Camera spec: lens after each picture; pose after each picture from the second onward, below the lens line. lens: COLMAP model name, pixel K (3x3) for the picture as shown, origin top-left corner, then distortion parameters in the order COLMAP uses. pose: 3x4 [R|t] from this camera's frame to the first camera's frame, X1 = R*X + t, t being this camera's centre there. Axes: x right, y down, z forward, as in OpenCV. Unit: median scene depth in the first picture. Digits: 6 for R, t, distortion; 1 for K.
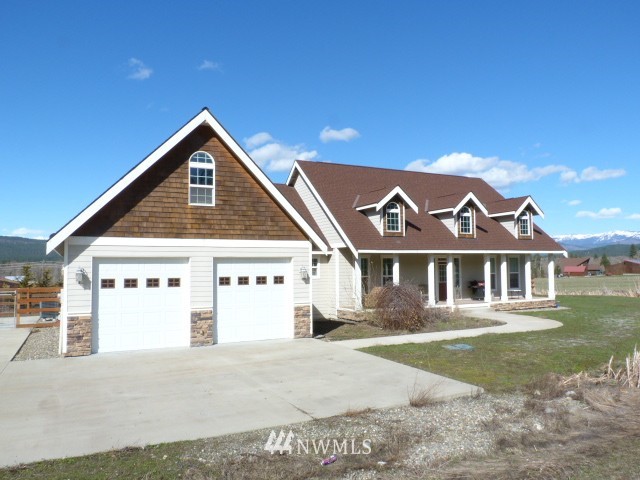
lens RADIAL K [[489.4, 0, 324.0], [0, 489.4, 238.1], [0, 0, 1]] dist [0.002764, 0.015973]
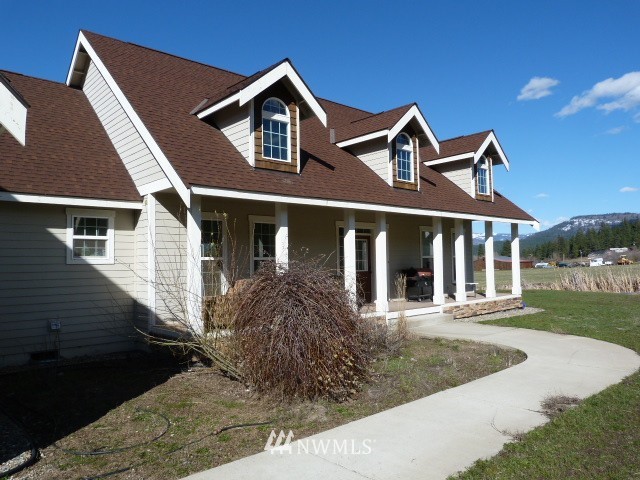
lens RADIAL K [[489.4, 0, 323.0], [0, 489.4, 242.2], [0, 0, 1]] dist [0.002764, 0.015973]
pose [[0.966922, 0.006970, 0.254977, 0.063246], [-0.009715, 0.999908, 0.009506, 0.057650], [-0.254888, -0.011669, 0.966900, 0.512766]]
